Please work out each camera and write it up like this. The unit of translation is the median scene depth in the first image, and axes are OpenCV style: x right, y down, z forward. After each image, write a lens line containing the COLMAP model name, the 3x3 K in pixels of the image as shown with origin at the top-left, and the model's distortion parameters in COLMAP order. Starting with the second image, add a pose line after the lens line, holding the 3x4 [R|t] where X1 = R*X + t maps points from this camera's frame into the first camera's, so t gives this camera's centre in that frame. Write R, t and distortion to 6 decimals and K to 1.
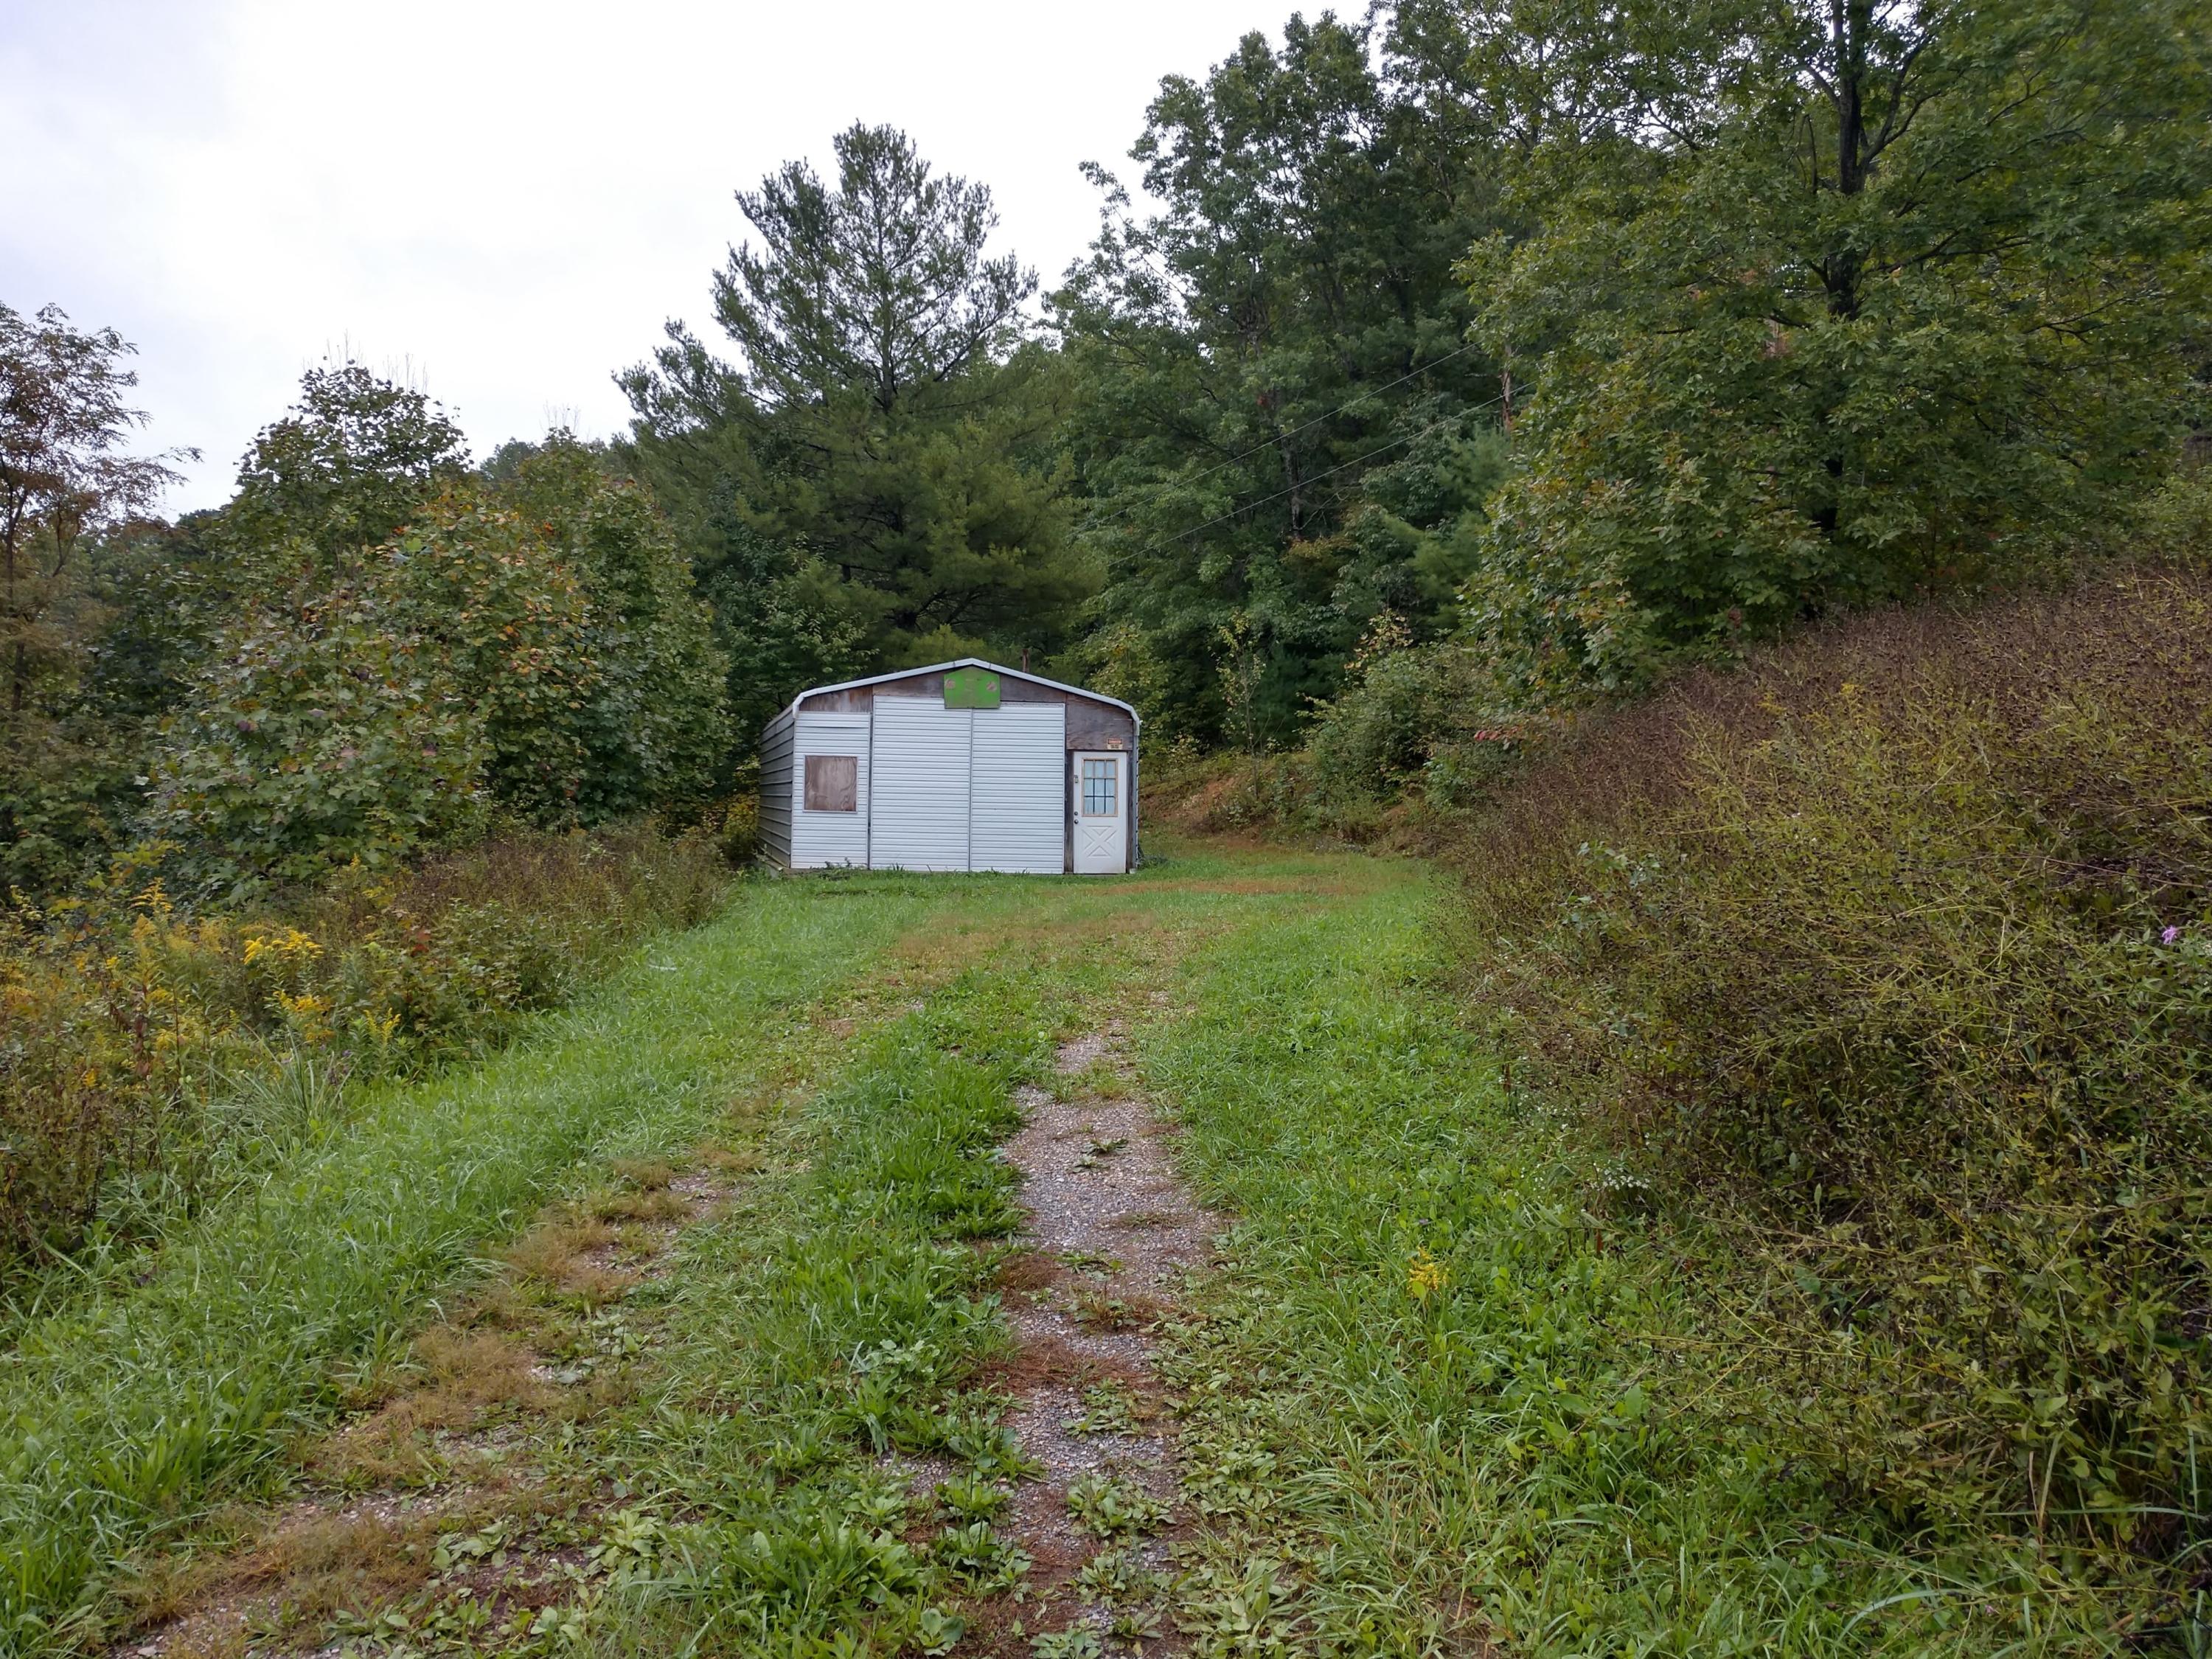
lens RADIAL K [[1662.1, 0, 1100.5], [0, 1662.1, 819.1], [0, 0, 1]] dist [-0.000603, 0.005156]
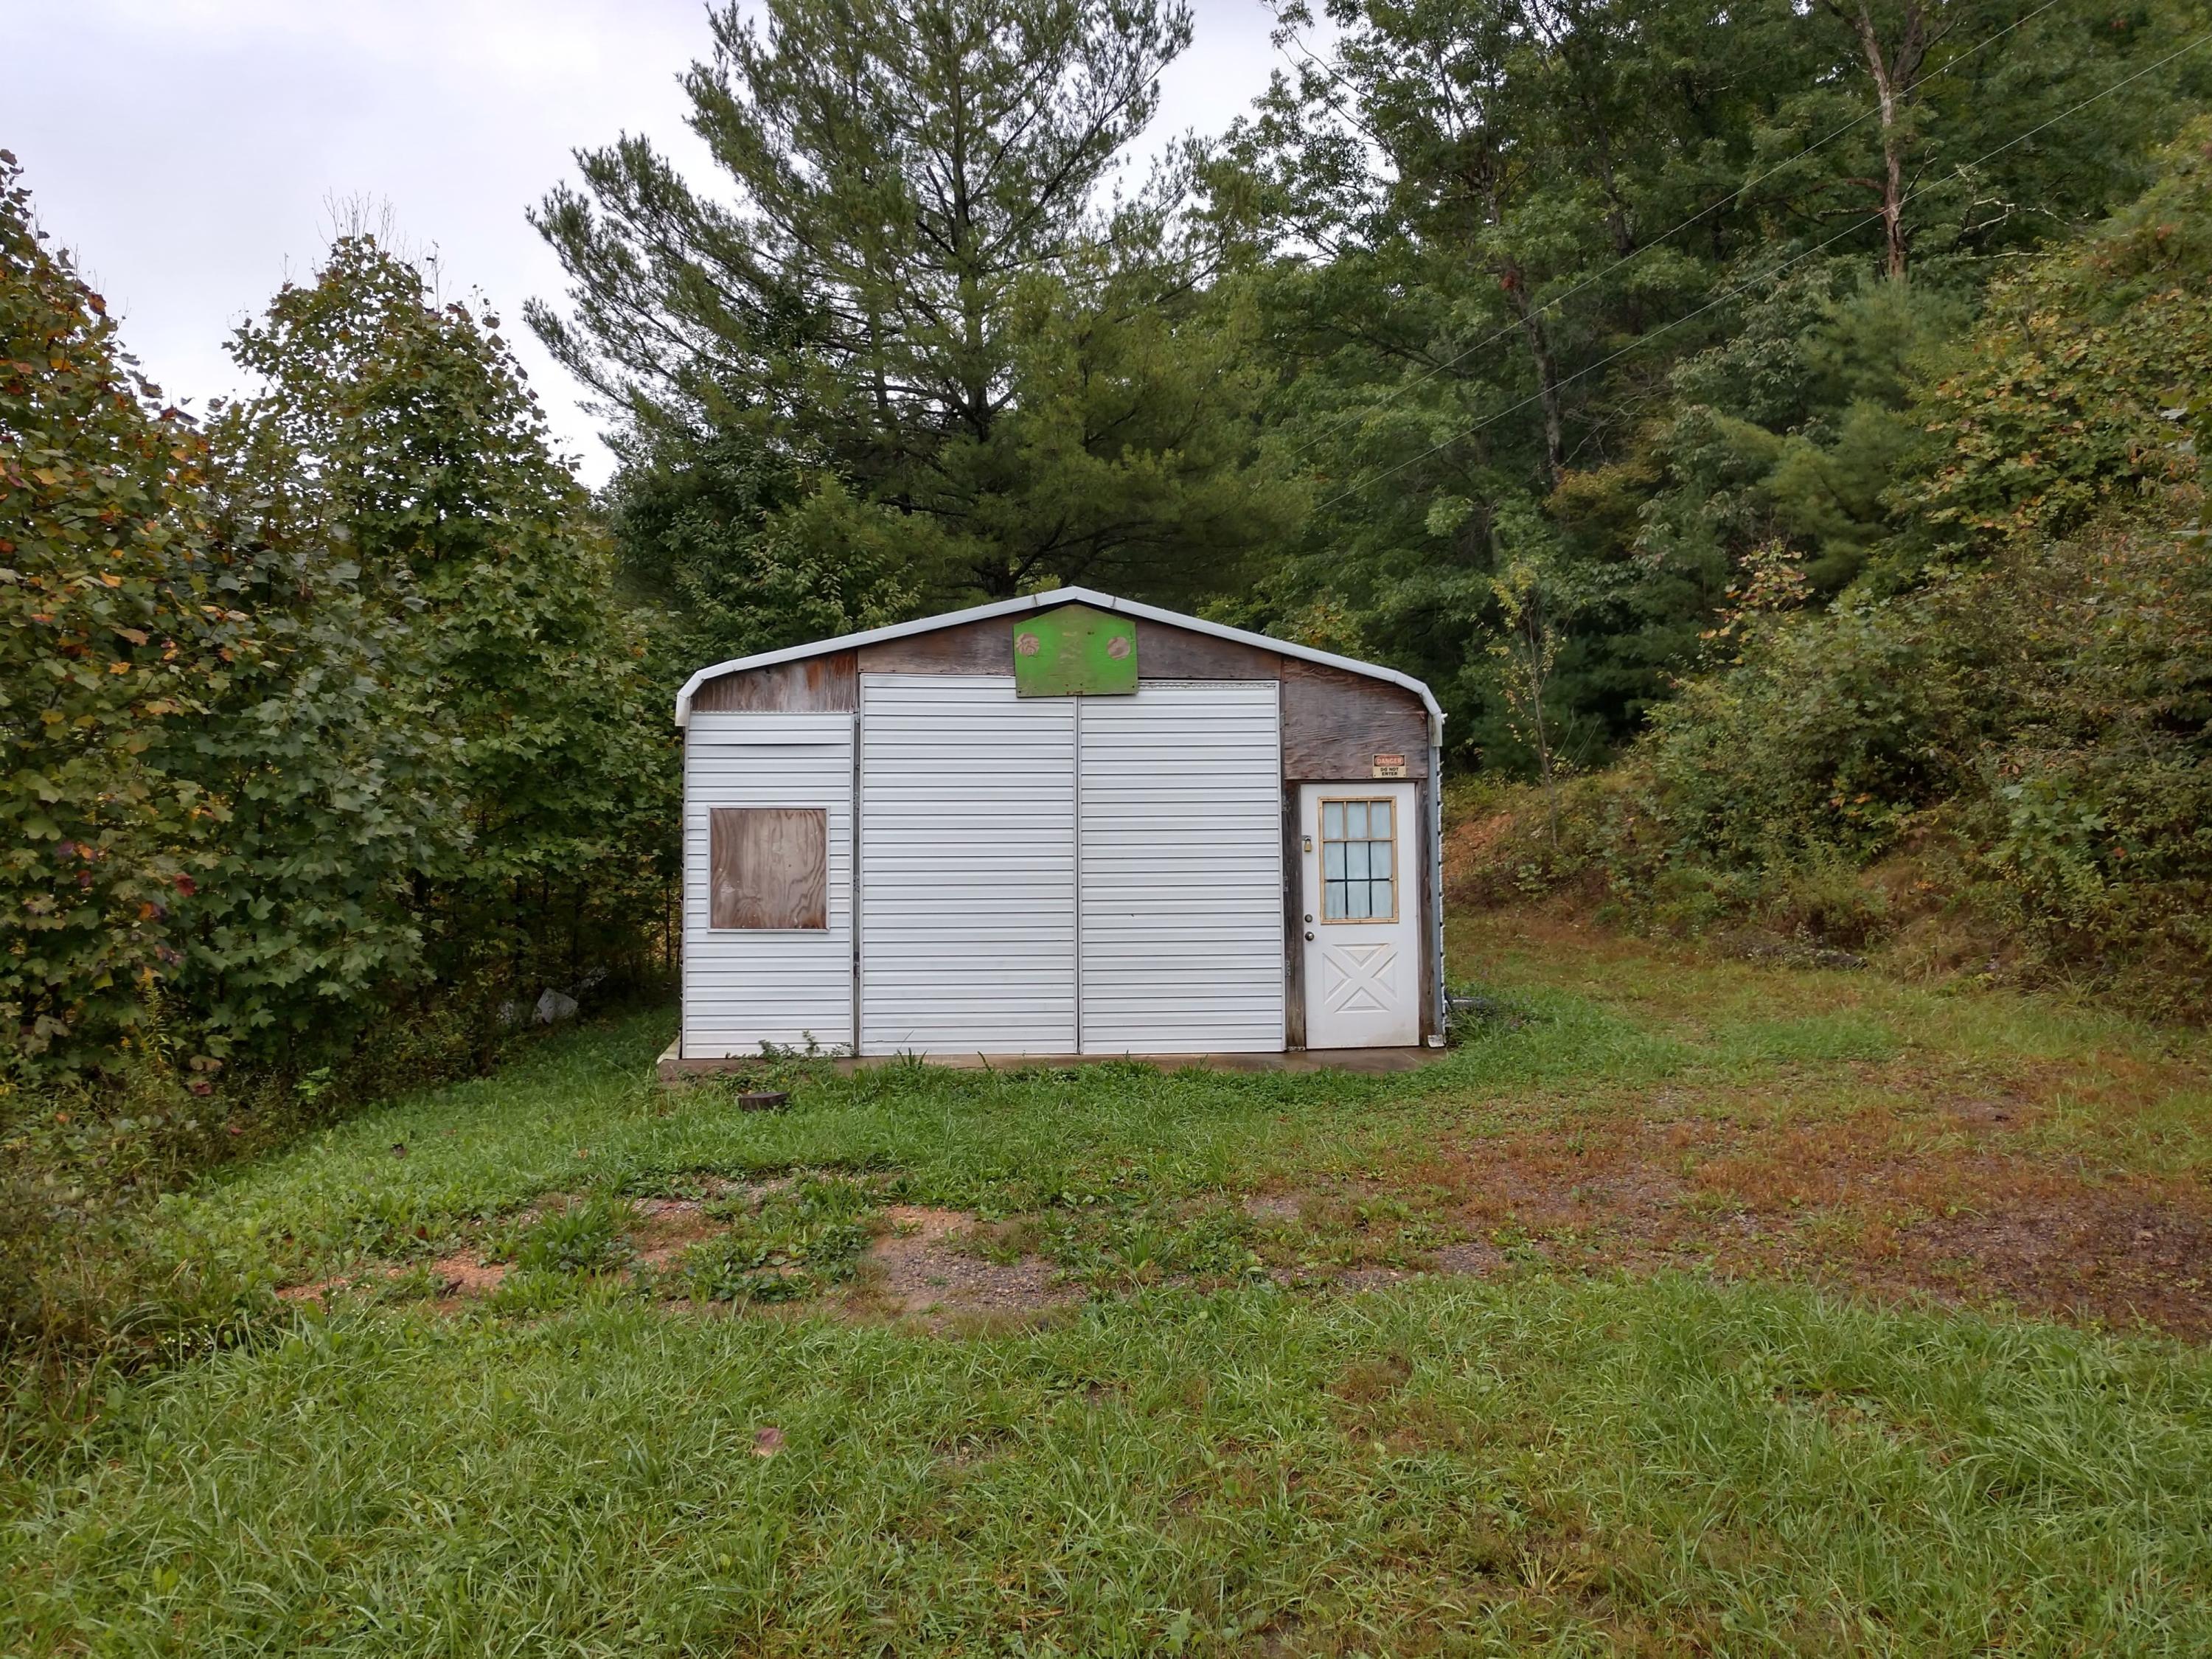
lens RADIAL K [[1662.1, 0, 1108.0], [0, 1662.1, 825.8], [0, 0, 1]] dist [-0.000603, 0.005156]
pose [[0.995909, -0.022664, -0.087471, -0.021881], [0.021220, 0.999623, -0.017407, -0.016677], [0.087833, 0.015480, 0.996015, 0.400466]]
